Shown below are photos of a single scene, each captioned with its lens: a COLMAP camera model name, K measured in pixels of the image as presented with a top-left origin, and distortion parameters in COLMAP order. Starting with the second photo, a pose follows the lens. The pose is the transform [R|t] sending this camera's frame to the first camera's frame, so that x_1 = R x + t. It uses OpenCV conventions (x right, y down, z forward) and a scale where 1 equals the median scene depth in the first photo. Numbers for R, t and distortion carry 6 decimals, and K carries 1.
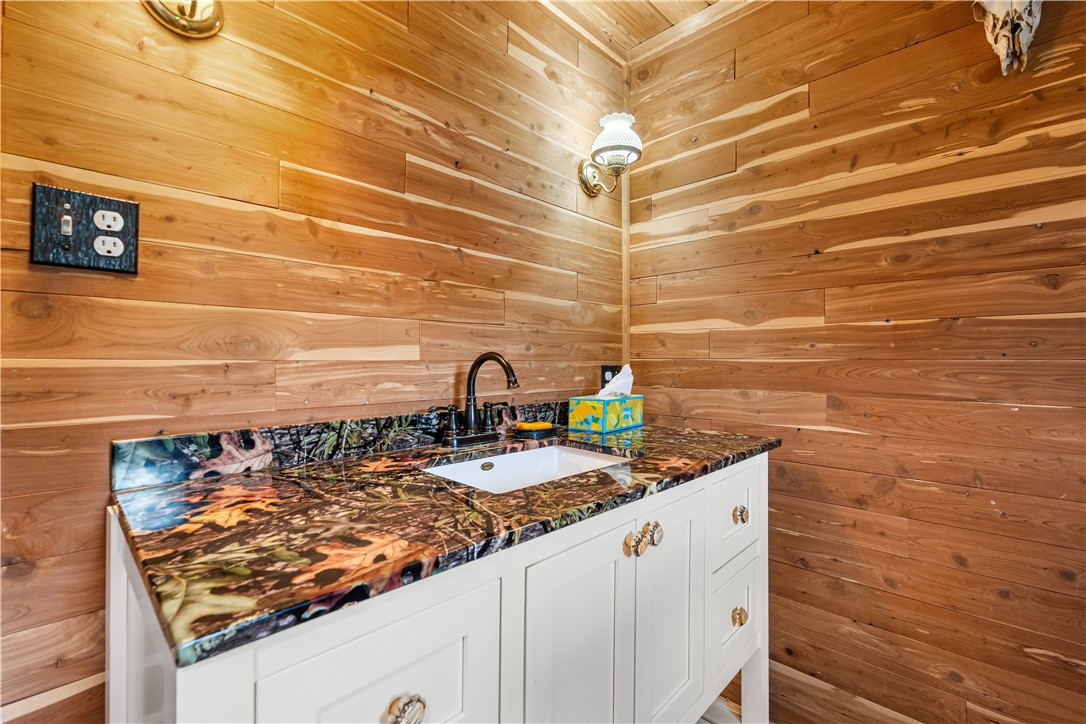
lens RADIAL K [[480.1, 0, 548.7], [0, 480.1, 353.1], [0, 0, 1]] dist [-0.005649, 0.000258]
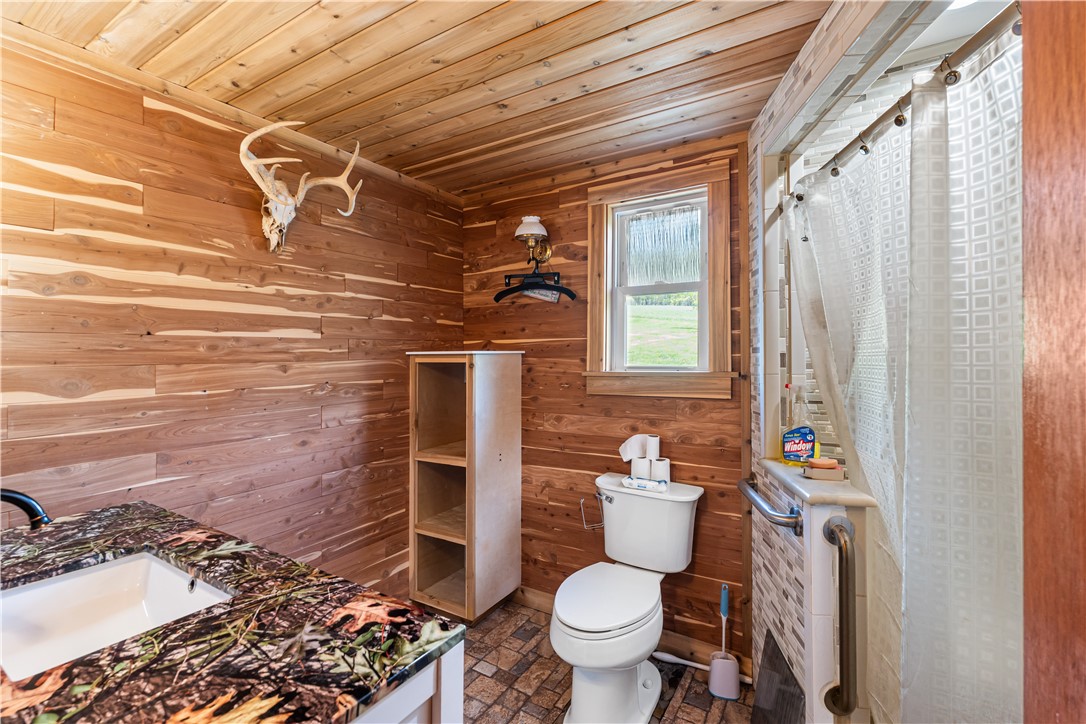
lens RADIAL K [[480.1, 0, 548.7], [0, 480.1, 353.1], [0, 0, 1]] dist [-0.005649, 0.000258]
pose [[-0.215740, 0.001631, 0.976450, -0.942945], [-0.005497, 0.999981, -0.002884, -0.195453], [-0.976435, -0.005990, -0.215726, 0.352585]]
